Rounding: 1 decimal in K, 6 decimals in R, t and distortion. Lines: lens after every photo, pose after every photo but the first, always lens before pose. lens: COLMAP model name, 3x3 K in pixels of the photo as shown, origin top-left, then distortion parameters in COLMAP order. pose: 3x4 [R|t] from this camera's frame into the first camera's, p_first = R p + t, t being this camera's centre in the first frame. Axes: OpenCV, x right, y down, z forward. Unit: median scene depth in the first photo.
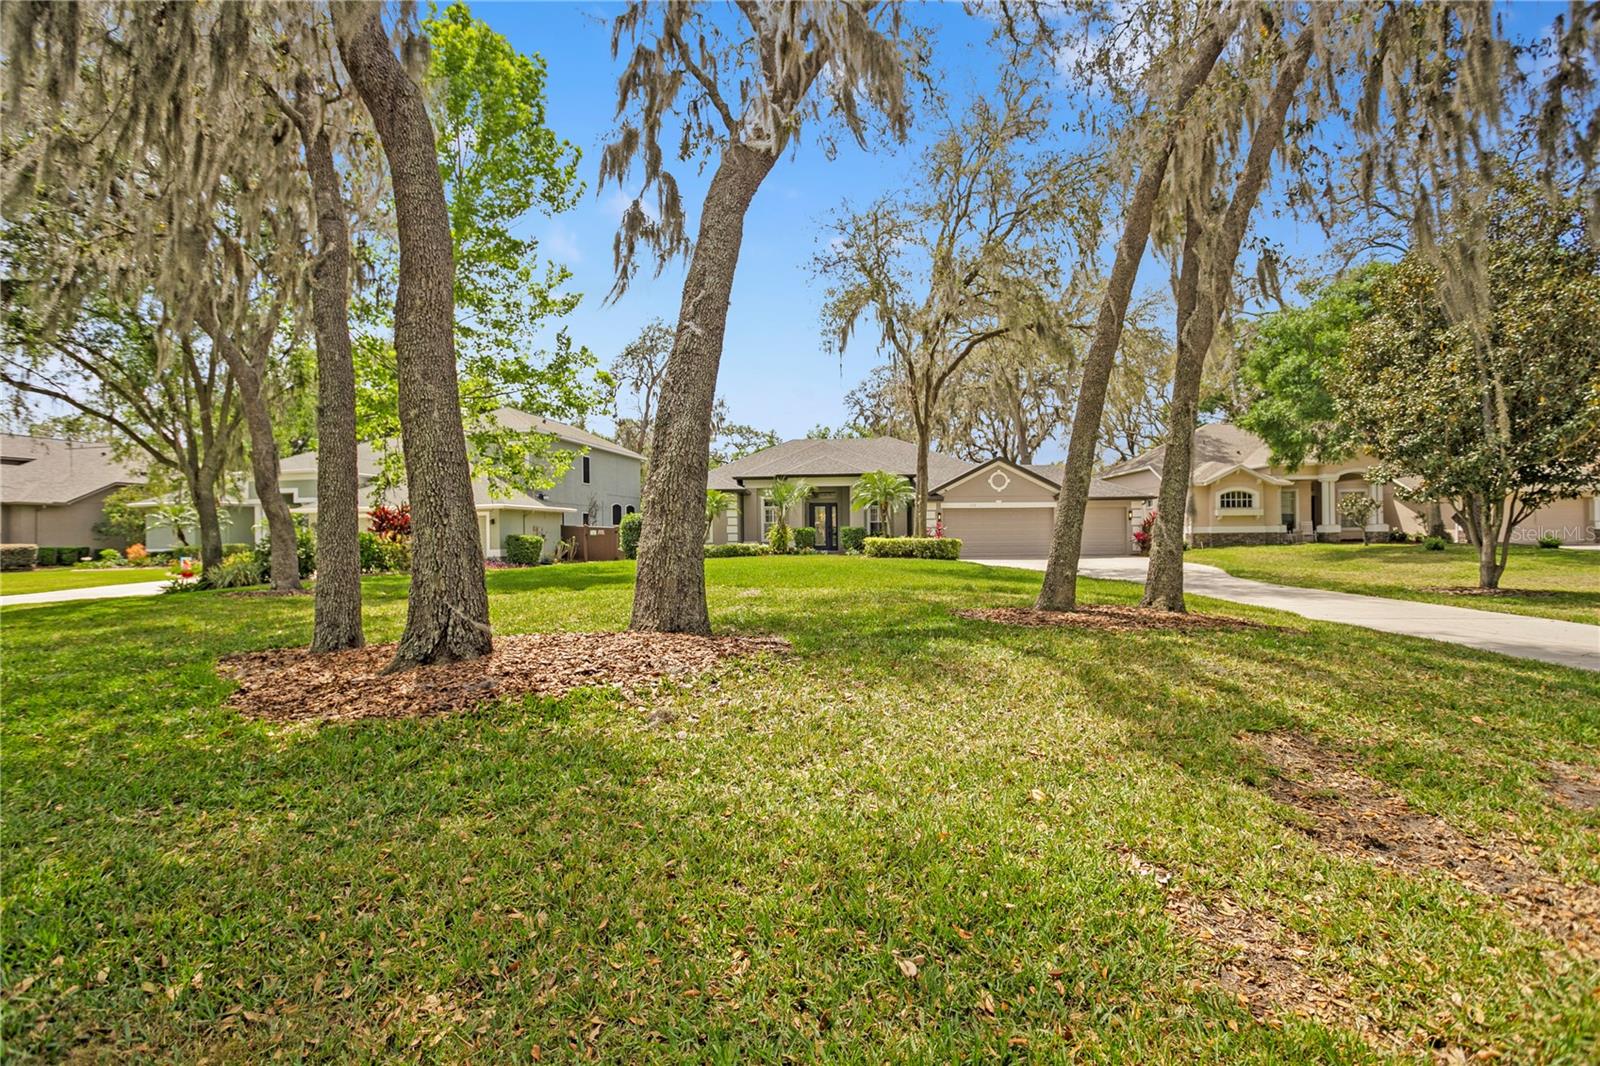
lens RADIAL K [[759.9, 0, 775.2], [0, 759.9, 548.1], [0, 0, 1]] dist [-0.012636, 0.000363]
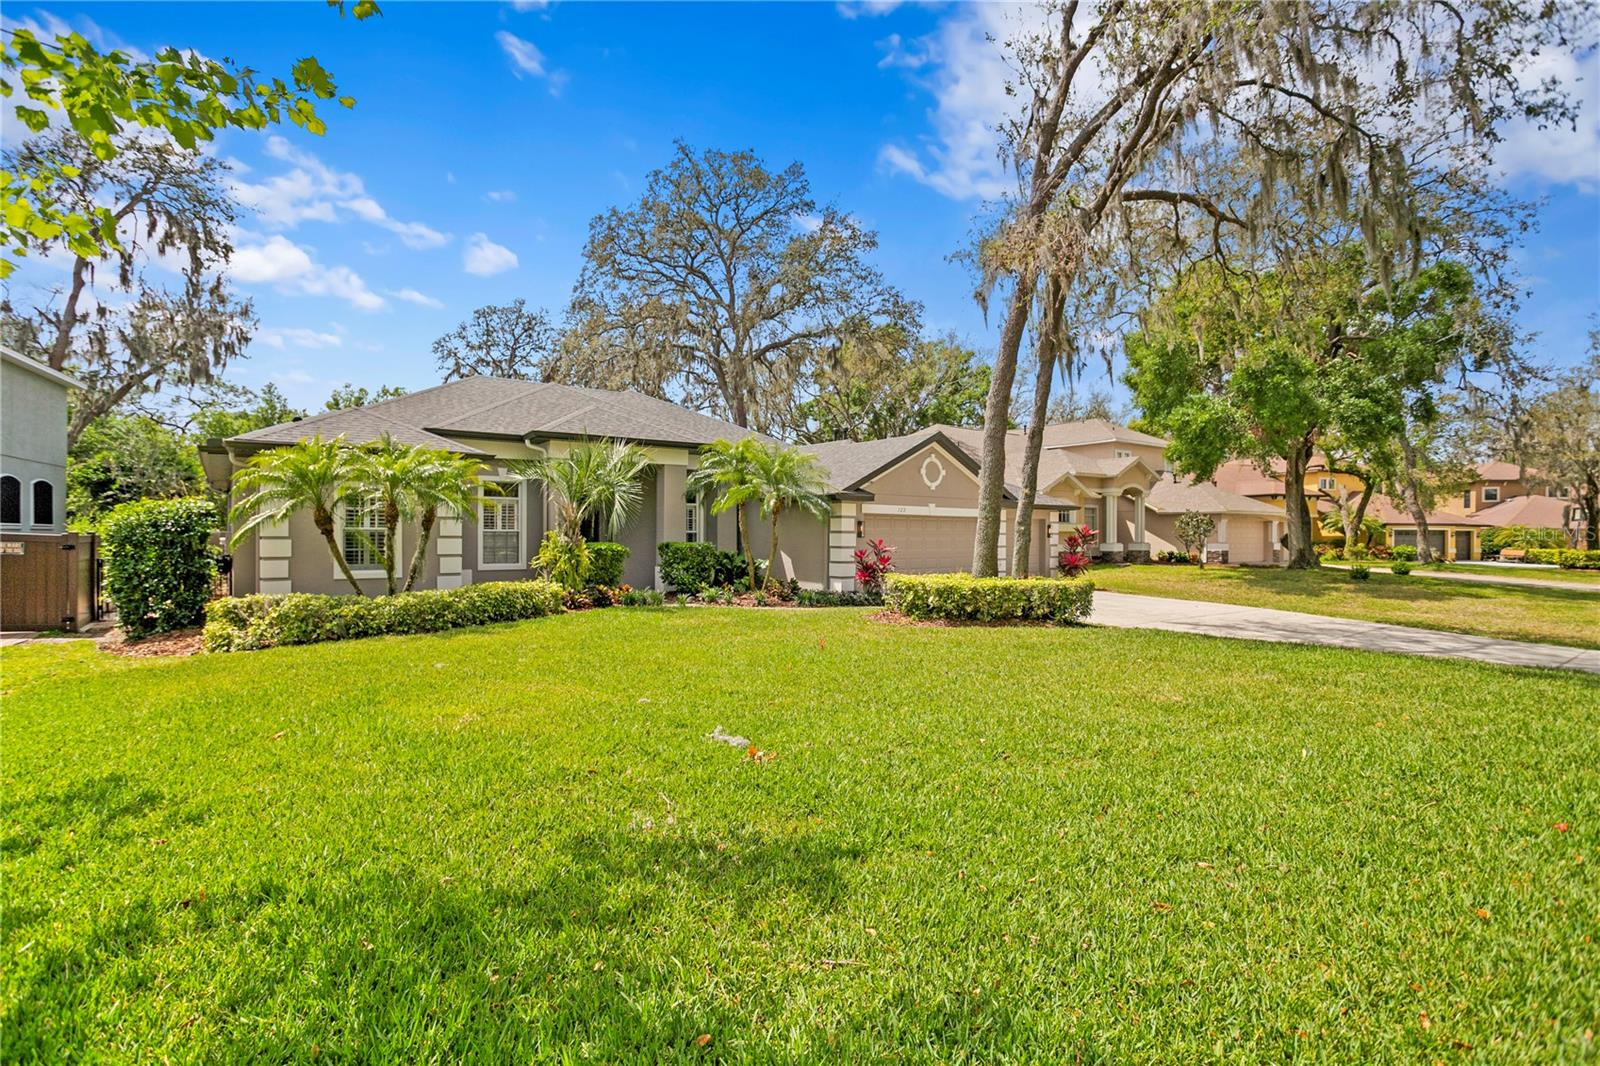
lens RADIAL K [[759.9, 0, 775.2], [0, 759.9, 548.1], [0, 0, 1]] dist [-0.012636, 0.000363]
pose [[0.793755, 0.002007, 0.608234, -0.165295], [-0.001939, 0.999998, -0.000770, -0.023582], [-0.608234, -0.000568, 0.793757, 0.530134]]
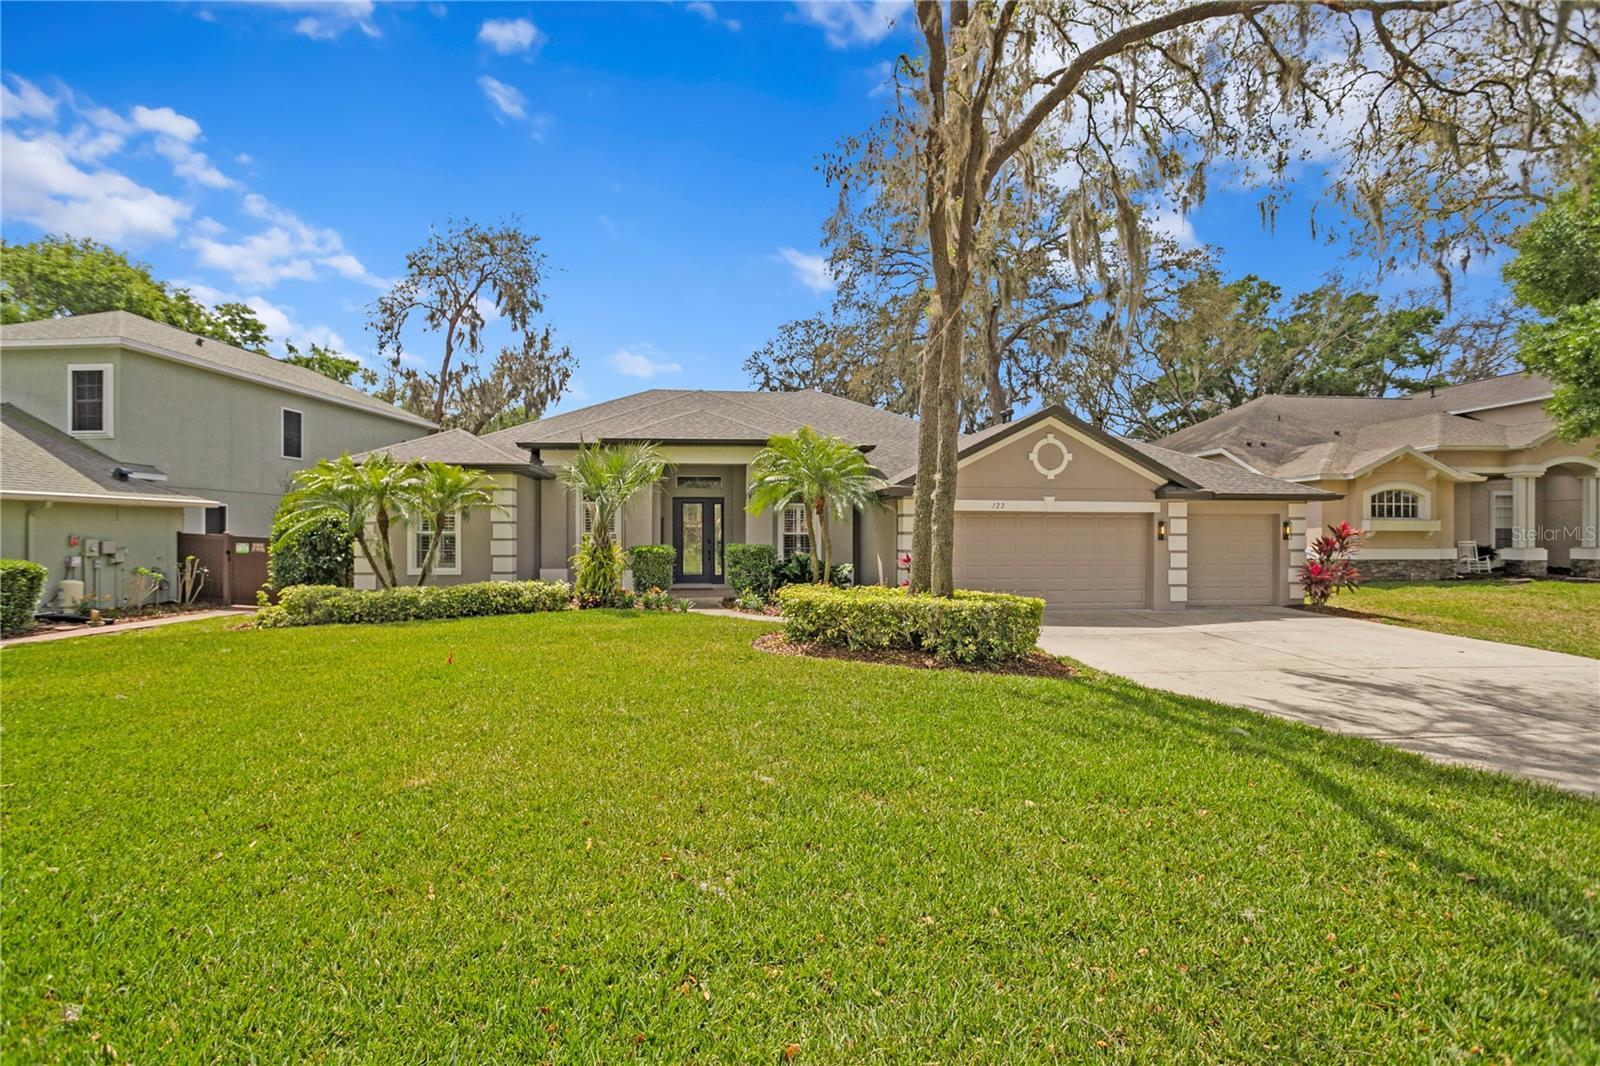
lens RADIAL K [[759.9, 0, 775.2], [0, 759.9, 548.1], [0, 0, 1]] dist [-0.012636, 0.000363]
pose [[0.991730, 0.009497, 0.127988, 0.052440], [-0.009796, 0.999951, 0.001710, -0.026435], [-0.127965, -0.002950, 0.991774, 0.487776]]
